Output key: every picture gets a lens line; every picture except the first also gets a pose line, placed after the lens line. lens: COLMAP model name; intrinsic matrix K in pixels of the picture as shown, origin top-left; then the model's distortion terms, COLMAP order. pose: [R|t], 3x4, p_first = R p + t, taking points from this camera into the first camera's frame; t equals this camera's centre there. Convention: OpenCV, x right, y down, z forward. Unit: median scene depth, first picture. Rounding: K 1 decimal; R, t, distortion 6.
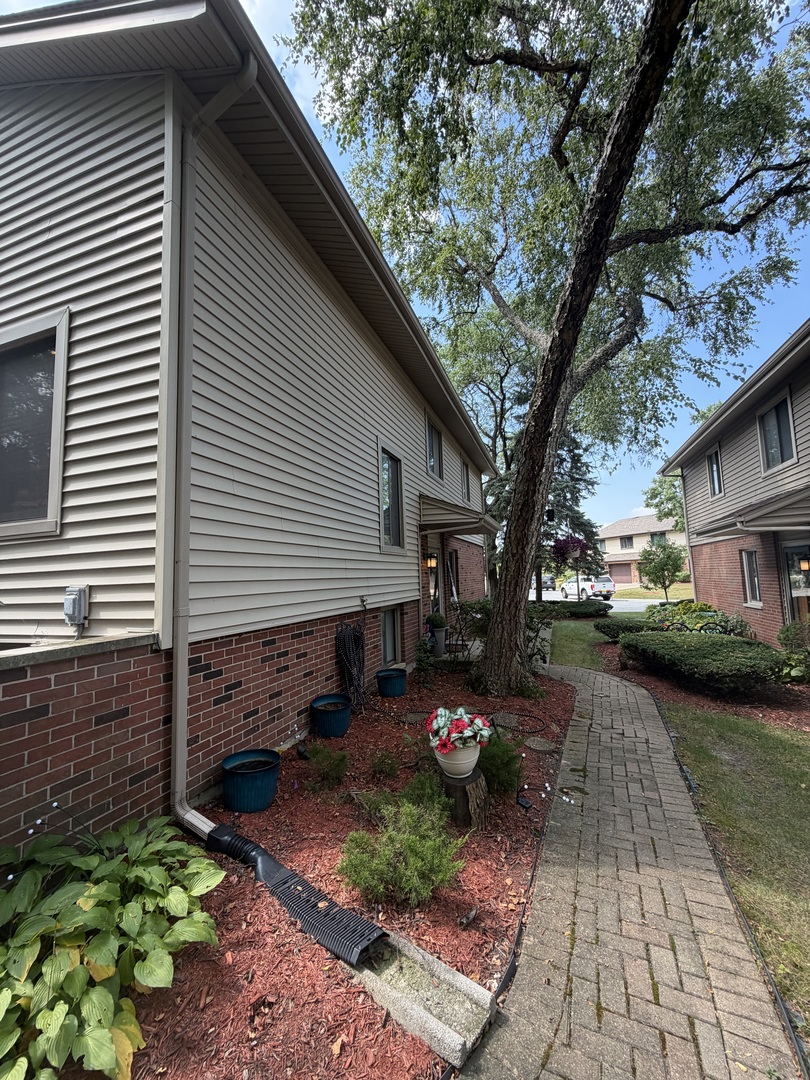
lens RADIAL K [[433.9, 0, 405.9], [0, 433.9, 538.5], [0, 0, 1]] dist [-0.001830, -0.000074]
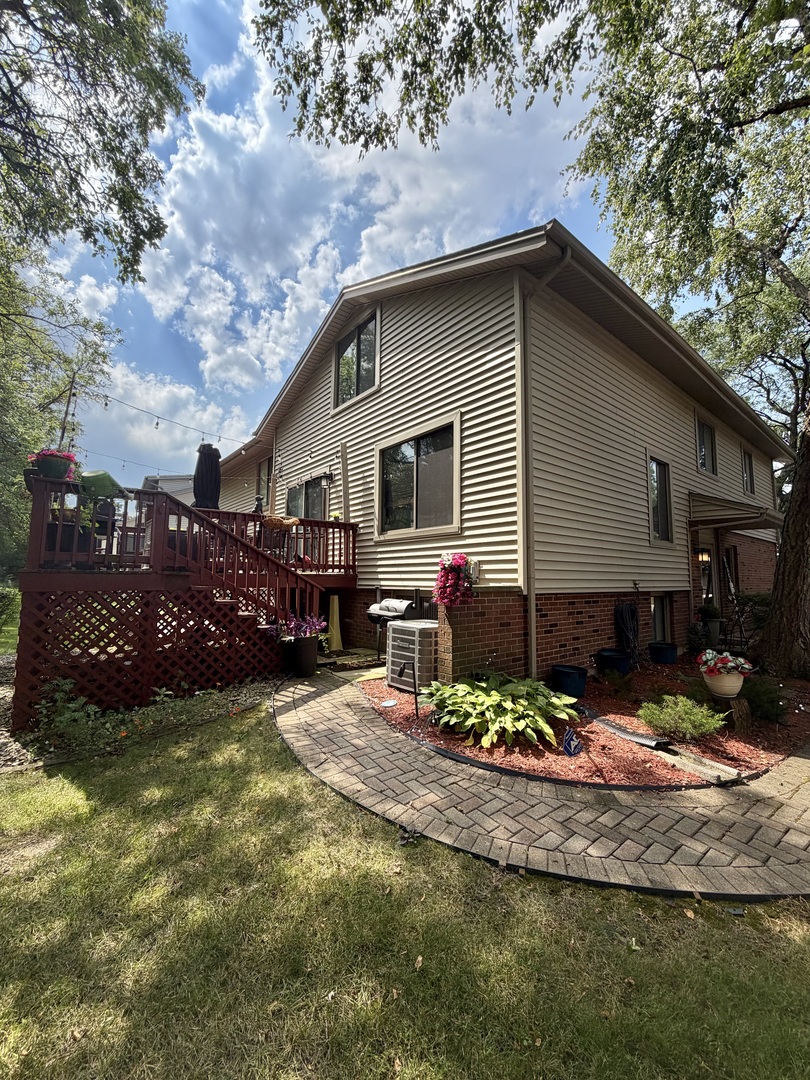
lens RADIAL K [[433.9, 0, 400.3], [0, 433.9, 540.9], [0, 0, 1]] dist [-0.001830, -0.000074]
pose [[0.850251, -0.005986, -0.526343, -0.022489], [0.010439, 0.999930, 0.005492, 0.006920], [0.526274, -0.010164, 0.850254, -0.538120]]
